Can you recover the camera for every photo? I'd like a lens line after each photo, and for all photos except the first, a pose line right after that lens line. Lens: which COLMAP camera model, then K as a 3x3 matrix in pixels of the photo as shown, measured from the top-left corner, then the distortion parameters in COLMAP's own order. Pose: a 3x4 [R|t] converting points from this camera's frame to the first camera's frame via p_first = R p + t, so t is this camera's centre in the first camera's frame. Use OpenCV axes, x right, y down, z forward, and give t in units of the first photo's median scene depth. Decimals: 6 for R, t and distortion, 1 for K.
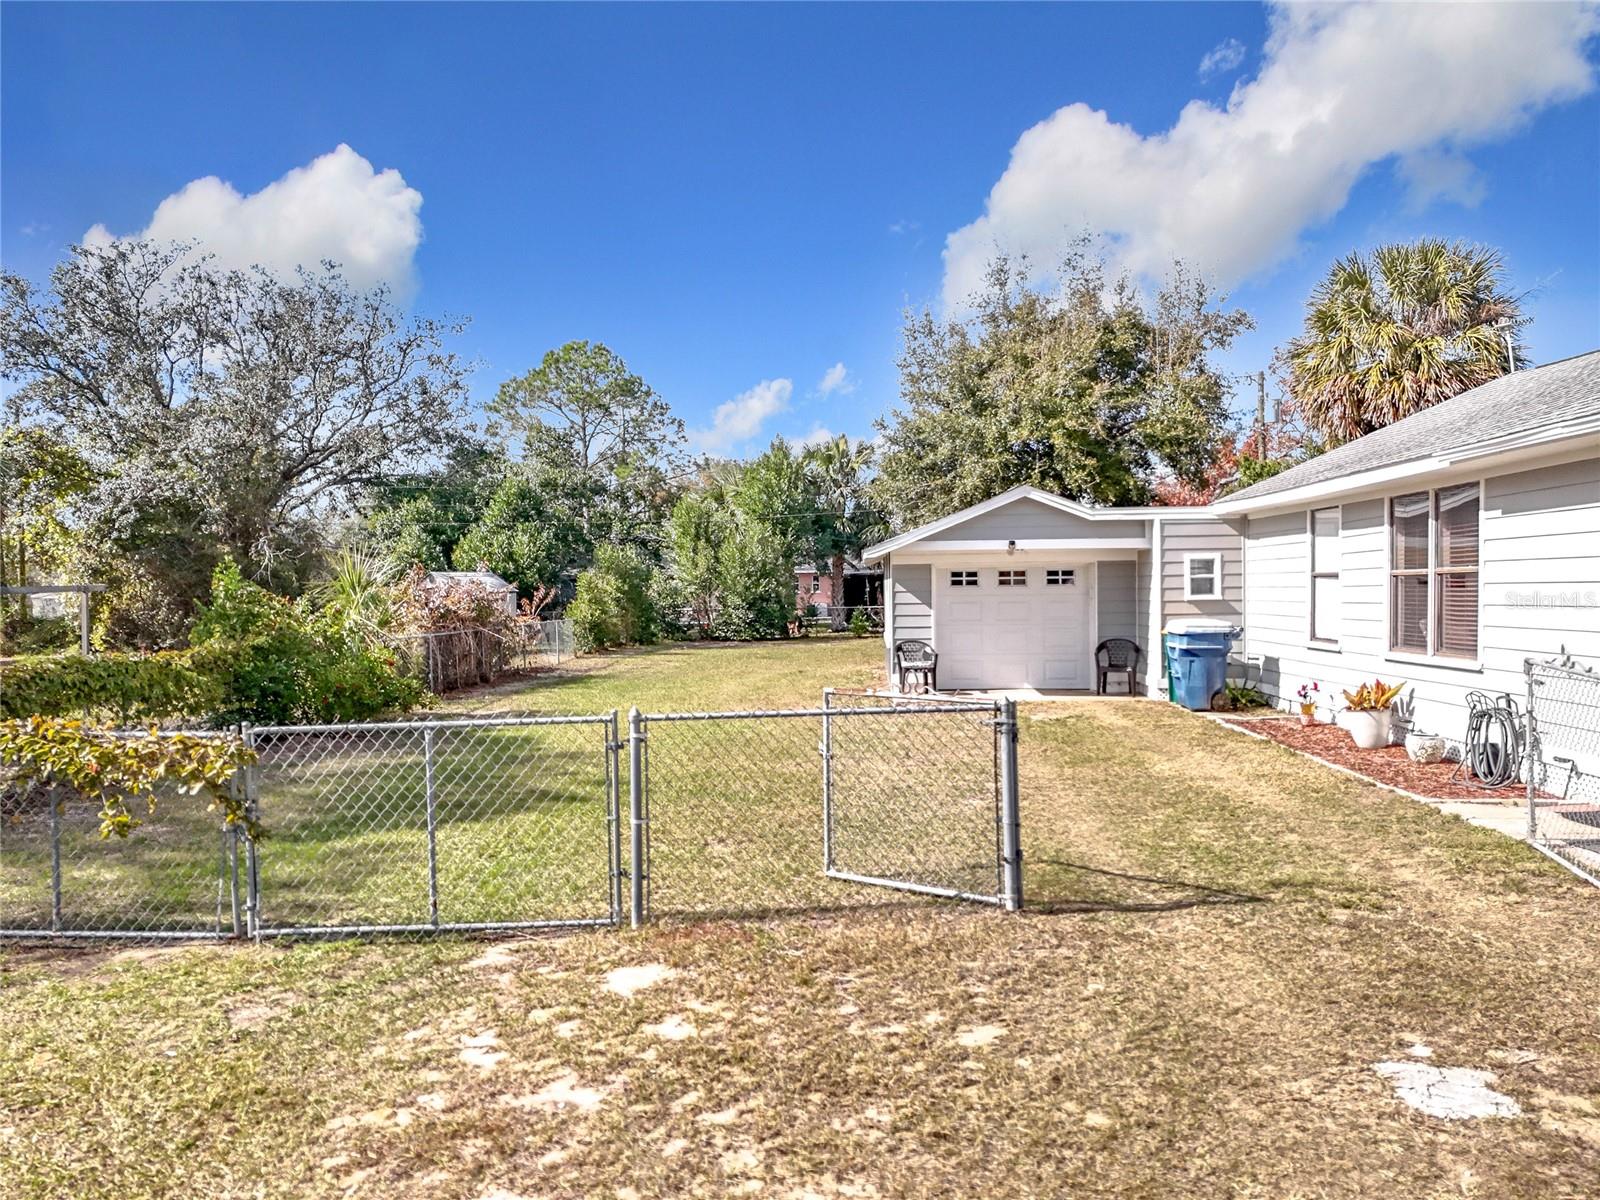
lens RADIAL K [[1219.7, 0, 796.9], [0, 1219.7, 593.0], [0, 0, 1]] dist [0.082140, -0.061847]
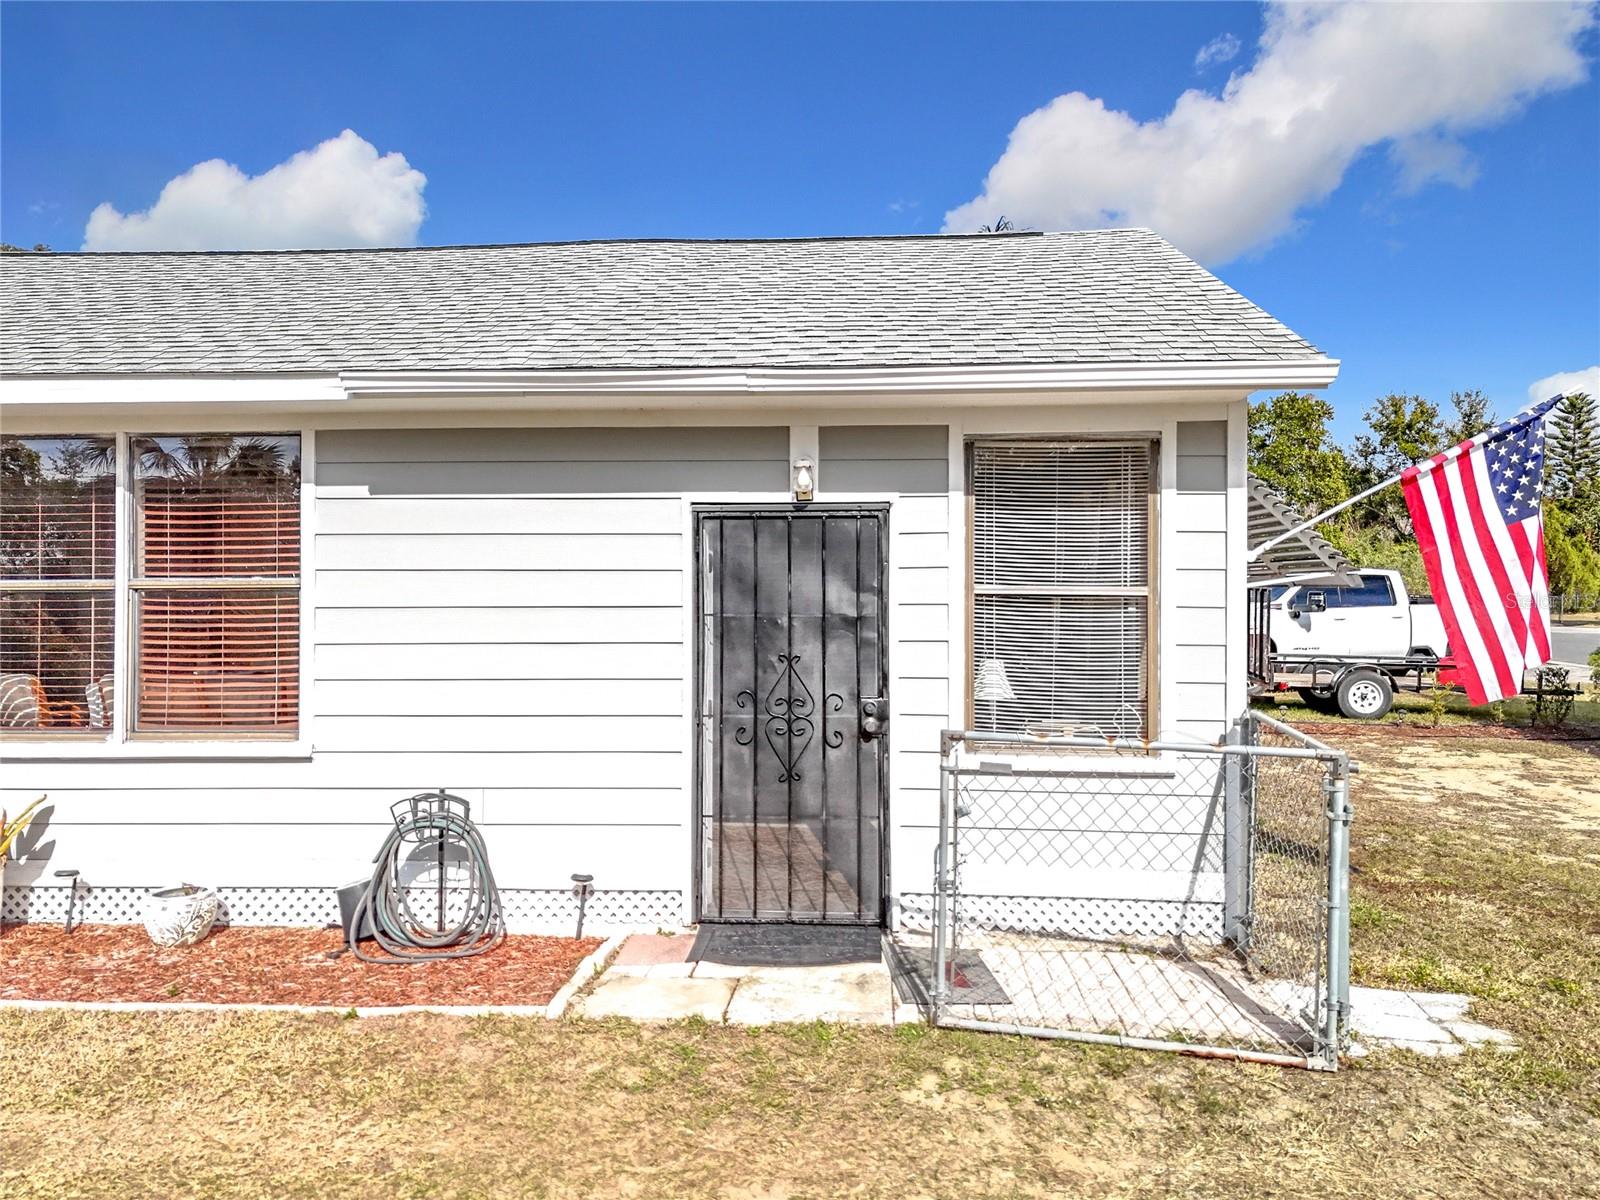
lens RADIAL K [[1178.7, 0, 803.3], [0, 1178.7, 580.5], [0, 0, 1]] dist [0.056376, -0.044864]
pose [[-0.004294, 0.007142, 0.999965, -0.006509], [0.004880, 0.999963, -0.007121, -0.009463], [-0.999979, 0.004849, -0.004329, 0.472779]]
